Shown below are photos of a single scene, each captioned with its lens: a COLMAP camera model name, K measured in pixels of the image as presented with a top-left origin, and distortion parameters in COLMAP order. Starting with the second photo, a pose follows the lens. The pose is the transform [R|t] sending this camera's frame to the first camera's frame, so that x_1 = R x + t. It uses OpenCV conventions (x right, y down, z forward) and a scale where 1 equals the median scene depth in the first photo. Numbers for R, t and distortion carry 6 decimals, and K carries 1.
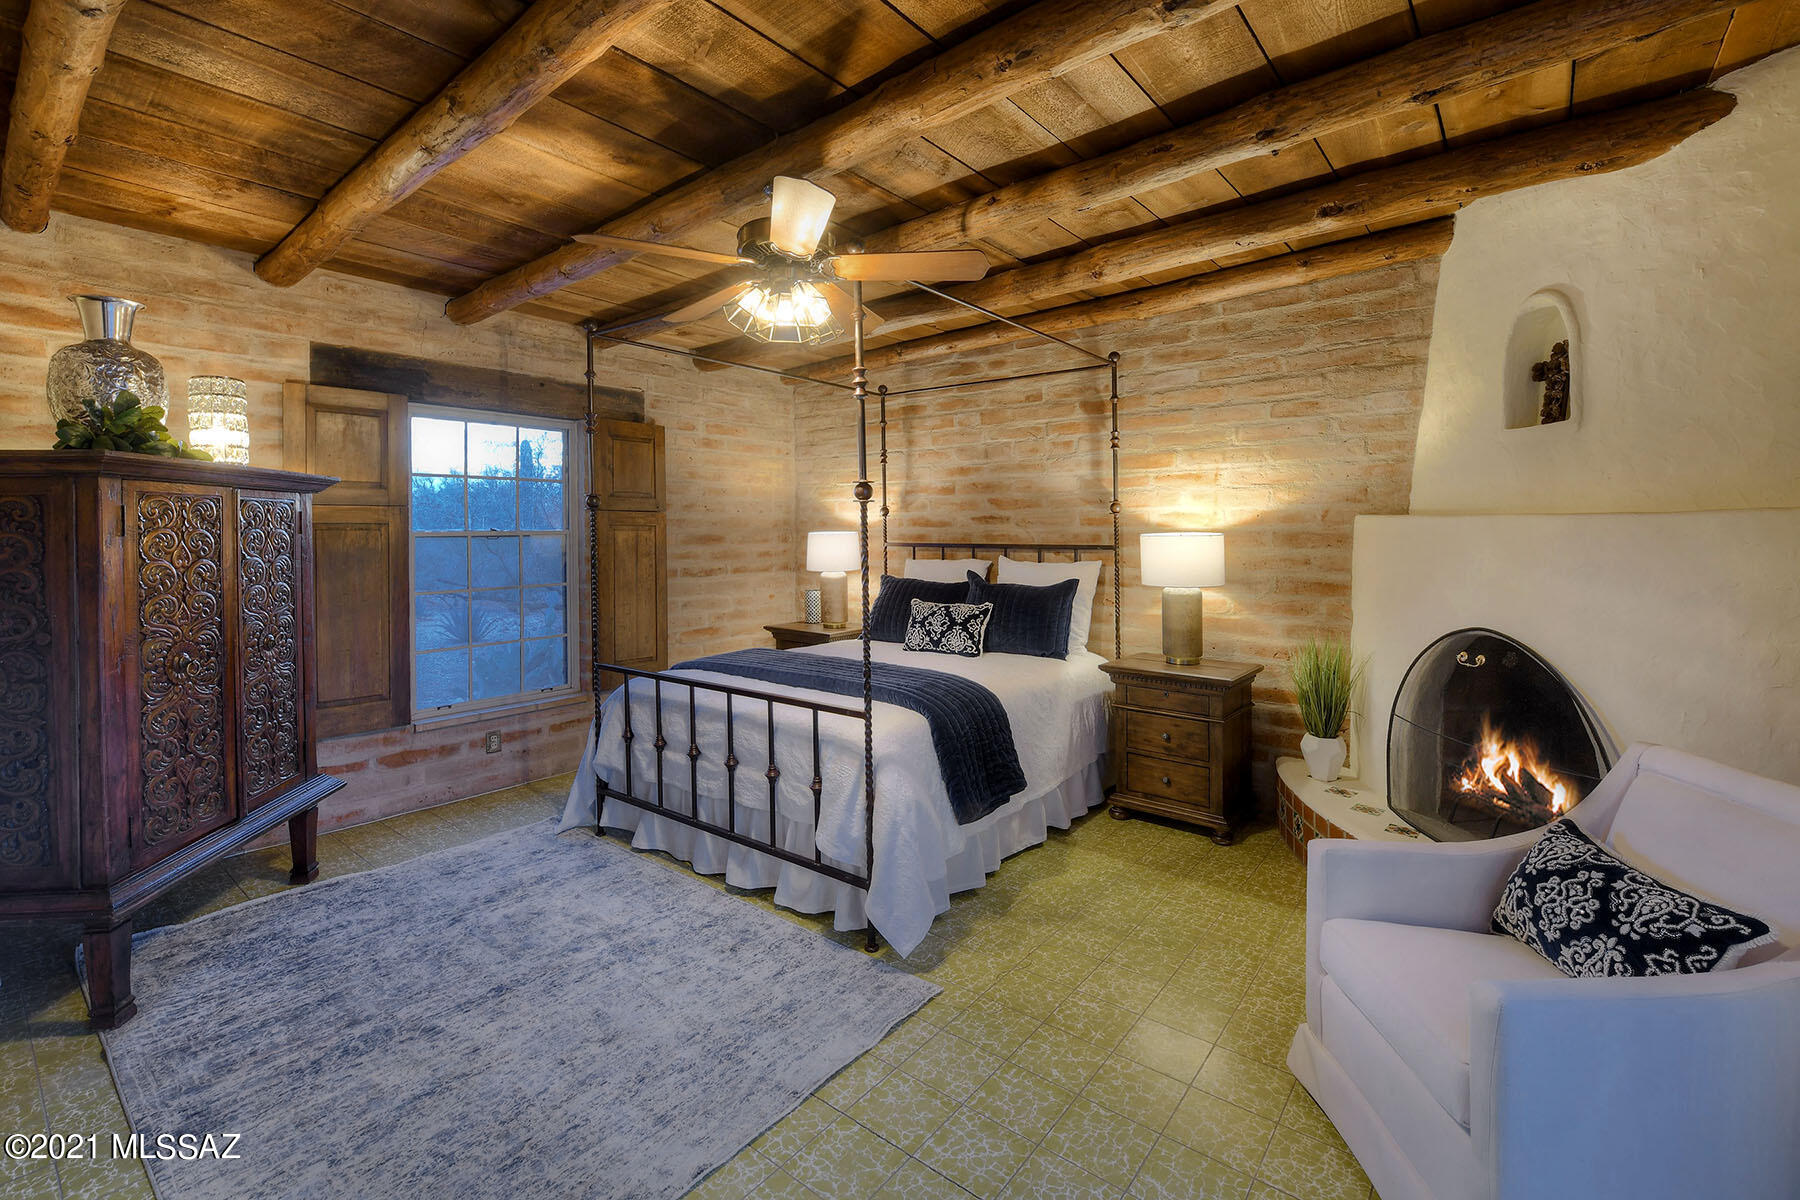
lens RADIAL K [[746.7, 0, 902.8], [0, 746.7, 539.9], [0, 0, 1]] dist [-0.015814, -0.000855]
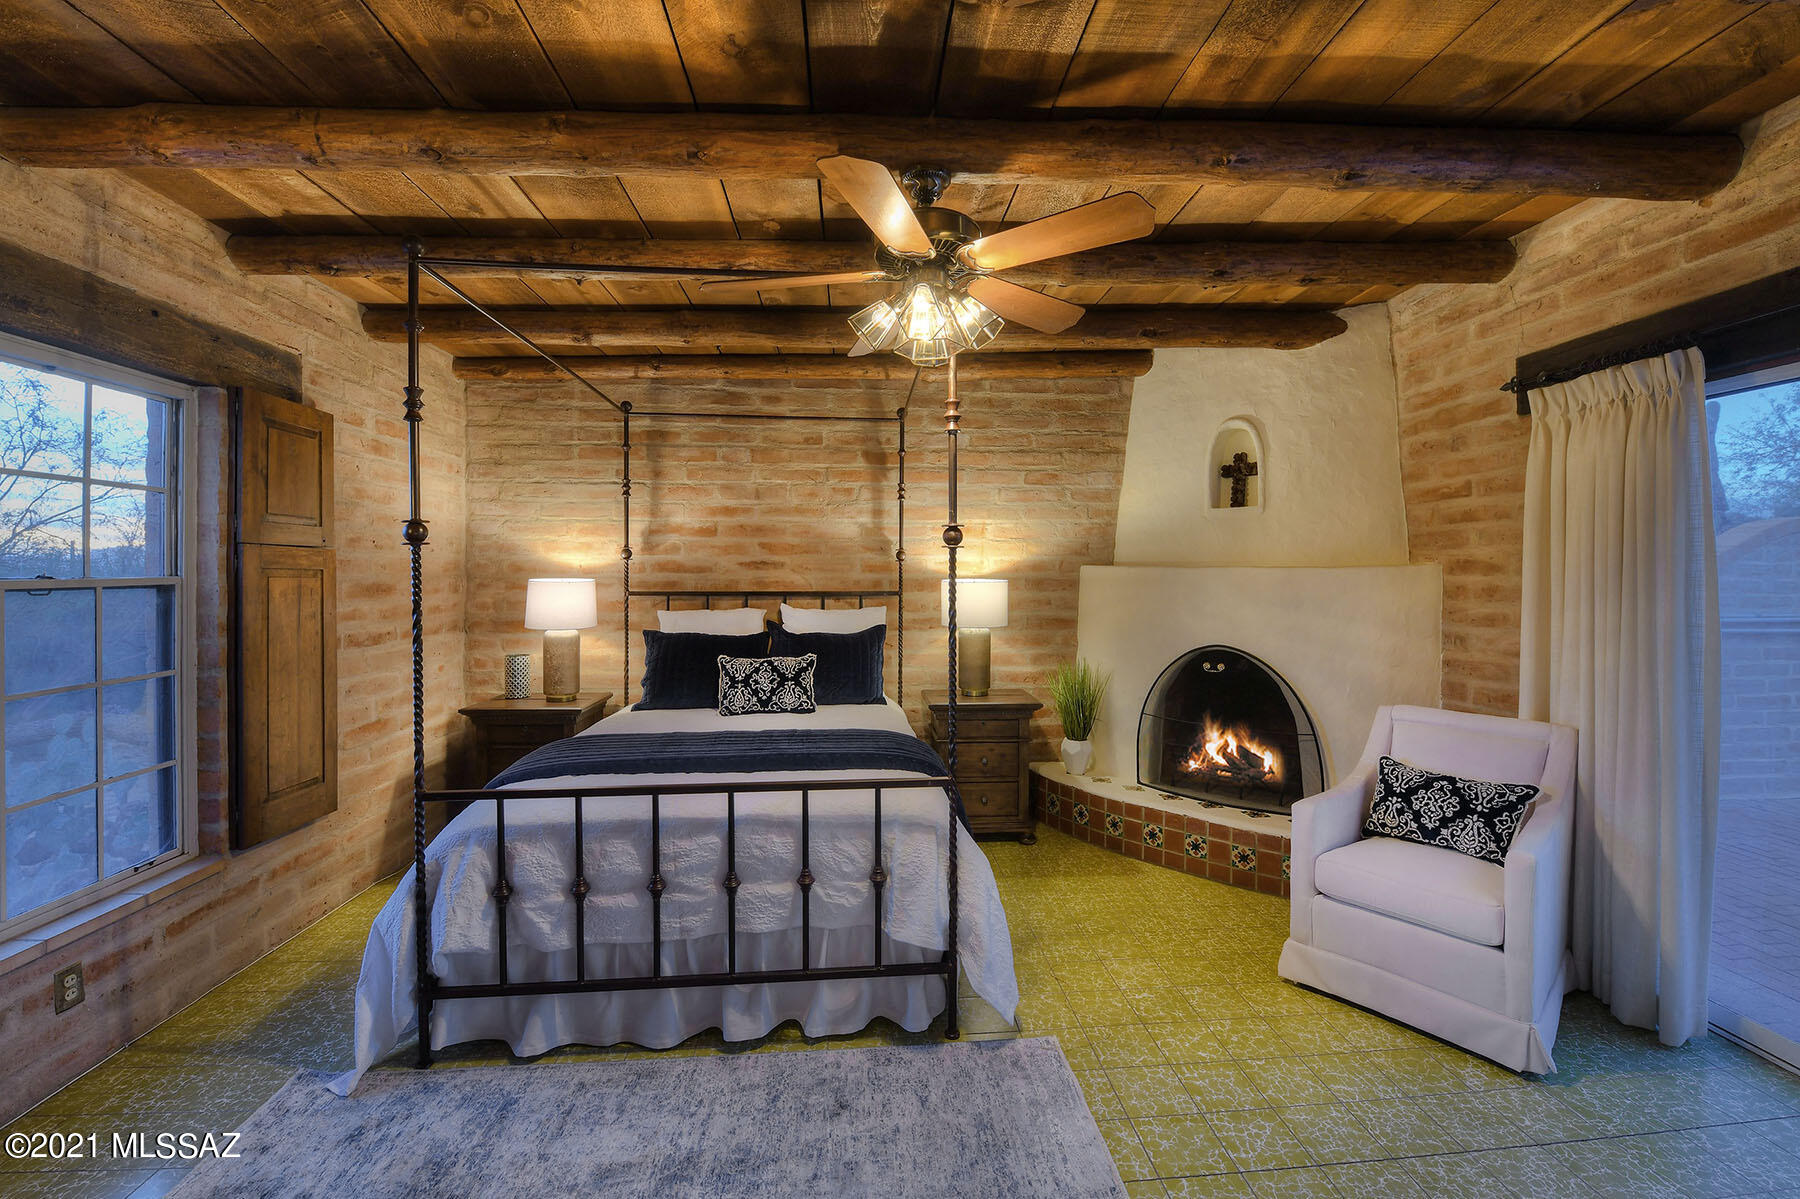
lens RADIAL K [[744.8, 0, 893.9], [0, 744.8, 583.2], [0, 0, 1]] dist [-0.018638, -0.000991]
pose [[0.740127, -0.006245, 0.672438, -0.441830], [0.006914, 0.999975, 0.001678, -0.005896], [-0.672431, 0.003408, 0.740152, 0.232496]]
